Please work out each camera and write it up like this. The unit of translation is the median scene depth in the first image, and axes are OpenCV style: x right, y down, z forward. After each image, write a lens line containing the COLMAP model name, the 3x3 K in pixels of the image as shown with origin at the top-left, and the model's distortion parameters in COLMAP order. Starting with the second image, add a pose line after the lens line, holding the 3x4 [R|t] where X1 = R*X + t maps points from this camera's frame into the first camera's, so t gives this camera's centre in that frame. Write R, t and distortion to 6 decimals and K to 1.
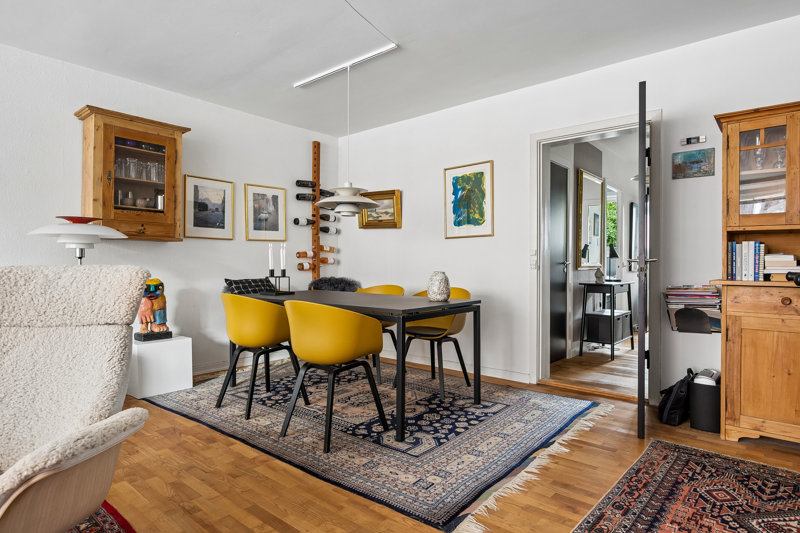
lens RADIAL K [[459.6, 0, 400.2], [0, 459.6, 265.5], [0, 0, 1]] dist [-0.003179, 0.001798]
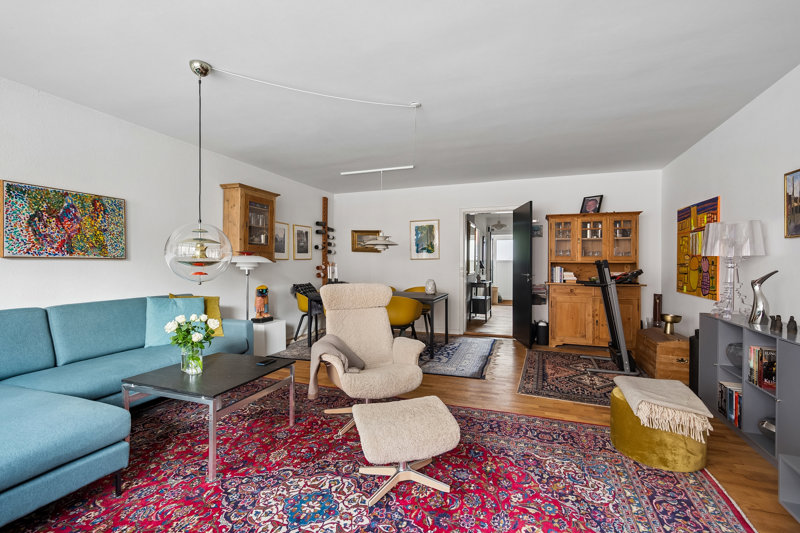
lens RADIAL K [[360.8, 0, 399.8], [0, 360.8, 265.3], [0, 0, 1]] dist [0.000853, -0.000374]
pose [[0.940050, -0.000135, 0.341036, -0.476060], [-0.000116, 1.000000, 0.000717, -0.041042], [-0.341036, -0.000714, 0.940050, -0.363965]]
